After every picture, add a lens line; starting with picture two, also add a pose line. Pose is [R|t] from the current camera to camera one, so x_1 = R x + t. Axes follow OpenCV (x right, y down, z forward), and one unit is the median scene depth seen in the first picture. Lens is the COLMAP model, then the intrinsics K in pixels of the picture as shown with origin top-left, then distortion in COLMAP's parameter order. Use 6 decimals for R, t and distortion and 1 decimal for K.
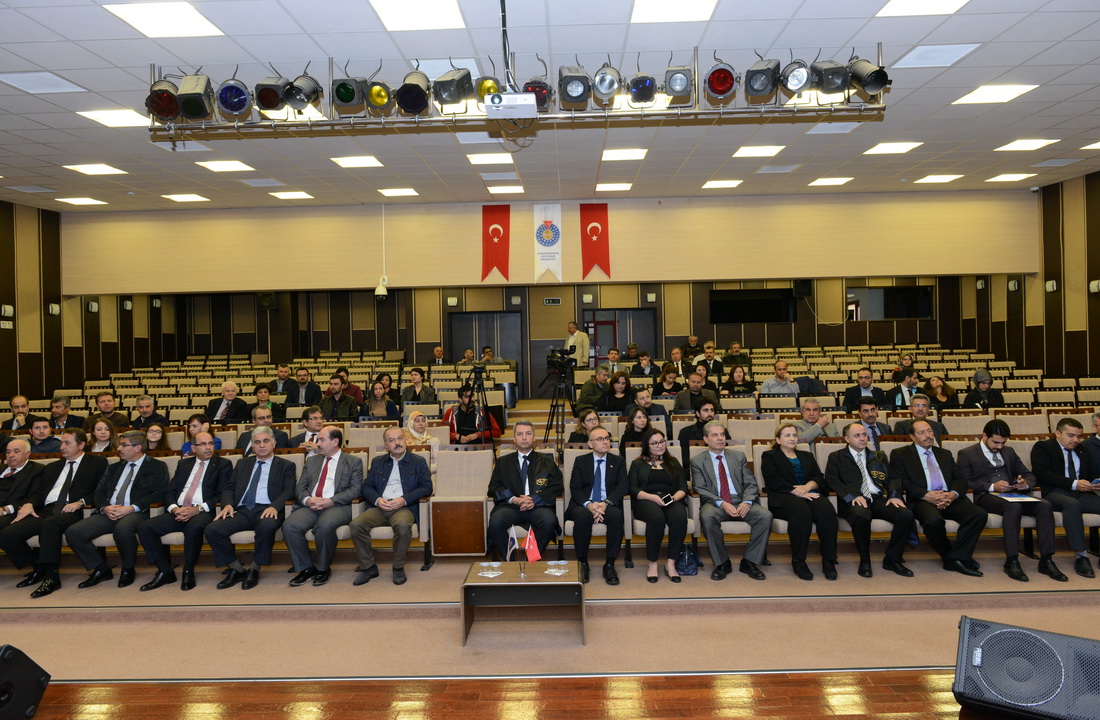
lens RADIAL K [[740.8, 0, 550.0], [0, 740.8, 360.0], [0, 0, 1]] dist [-0.014517, -0.007310]
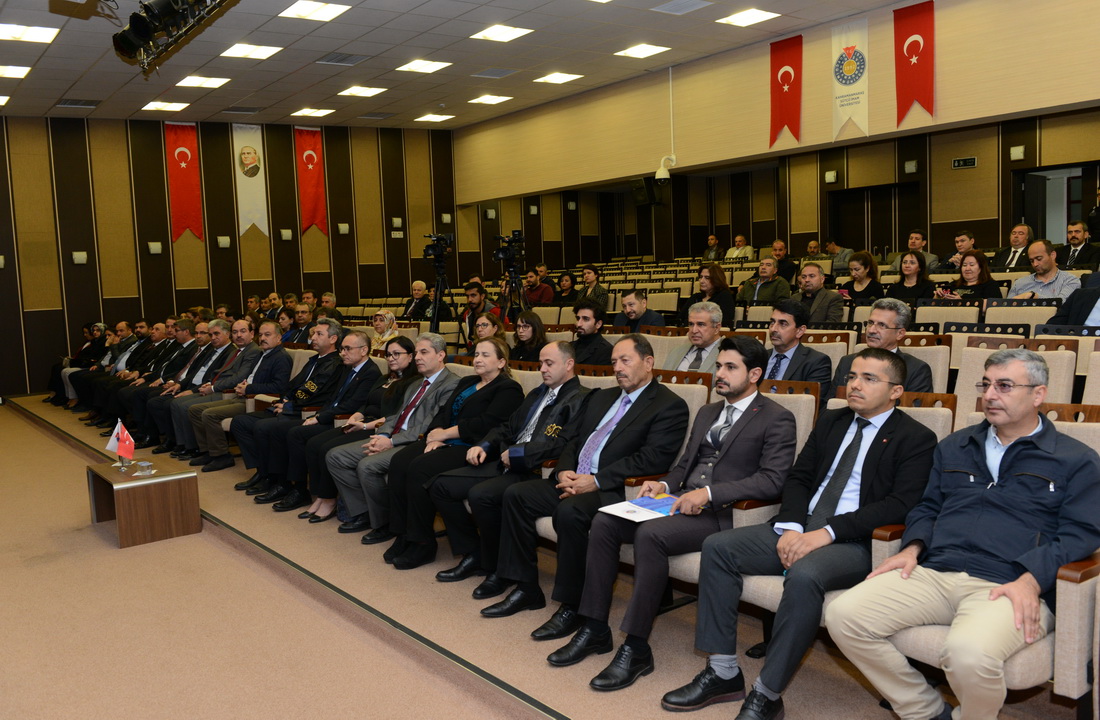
lens RADIAL K [[862.6, 0, 550.0], [0, 862.6, 360.0], [0, 0, 1]] dist [-0.024793, -0.005348]
pose [[0.645066, 0.067073, -0.761177, 0.449422], [0.017798, 0.994551, 0.102720, 0.013879], [0.763920, -0.079809, 0.640357, 0.262955]]
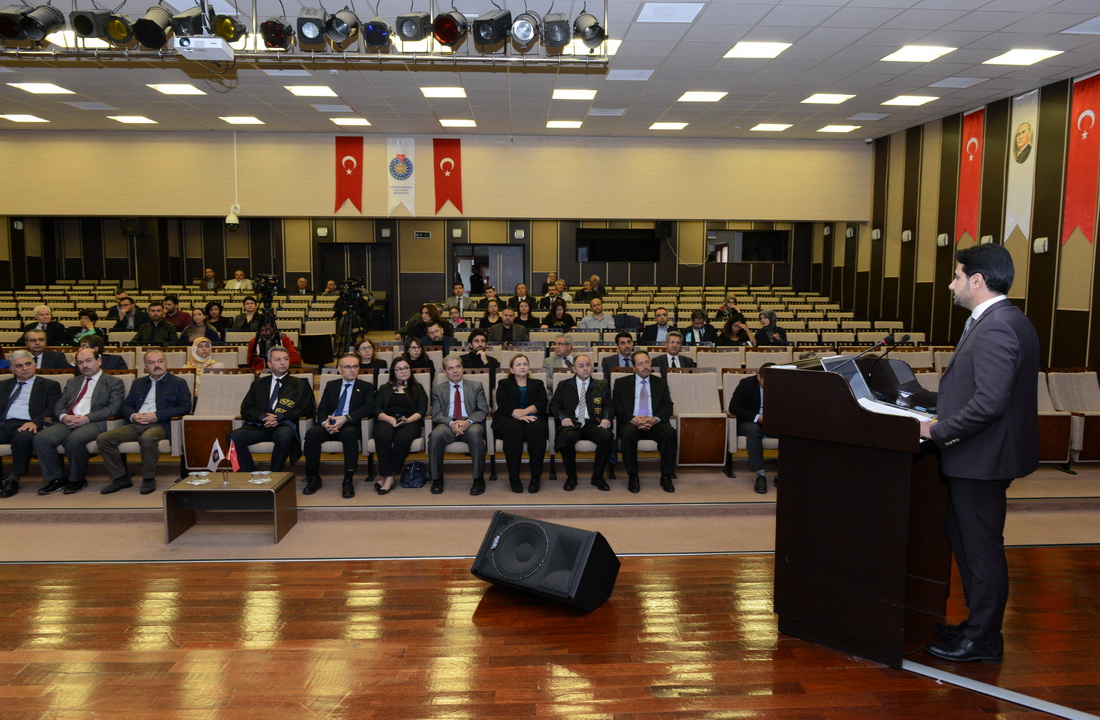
lens RADIAL K [[740.8, 0, 550.0], [0, 740.8, 360.0], [0, 0, 1]] dist [-0.014517, -0.007310]
pose [[0.997377, 0.018507, 0.069980, 0.137205], [-0.024565, 0.995929, 0.086724, -0.000699], [-0.068090, -0.088216, 0.993771, -0.045083]]
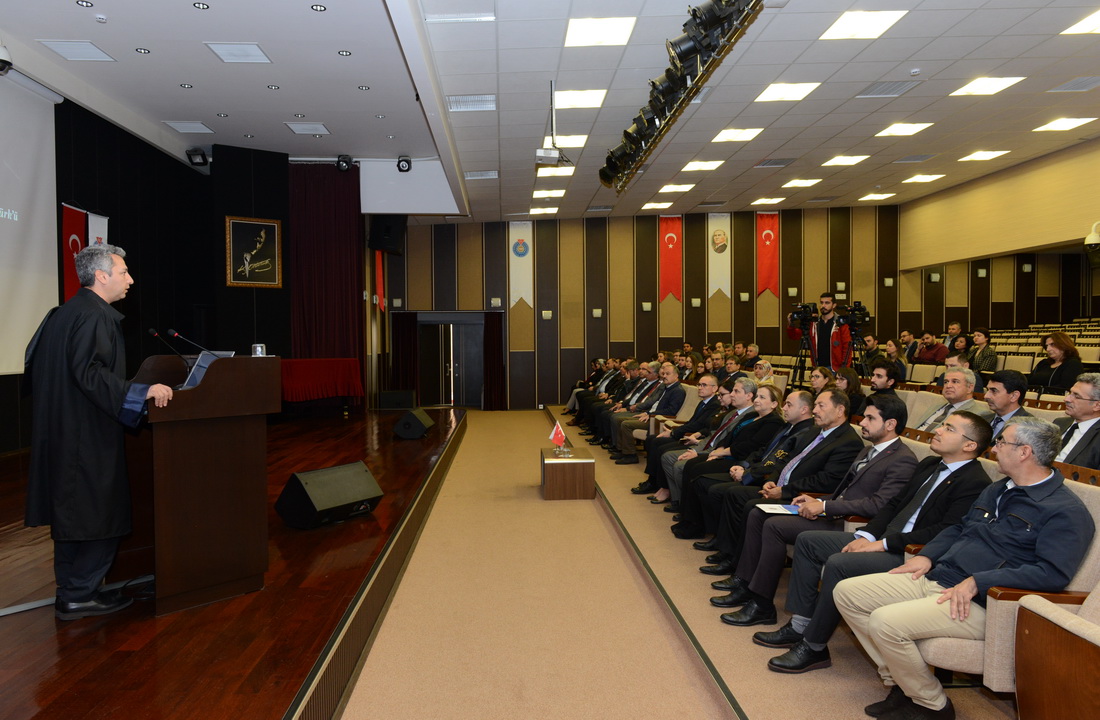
lens RADIAL K [[740.8, 0, 550.0], [0, 740.8, 360.0], [0, 0, 1]] dist [-0.014517, -0.007310]
pose [[0.075367, 0.047897, -0.996005, 0.569580], [-0.004385, 0.998852, 0.047702, 0.007312], [0.997146, 0.000772, 0.075491, 0.320365]]
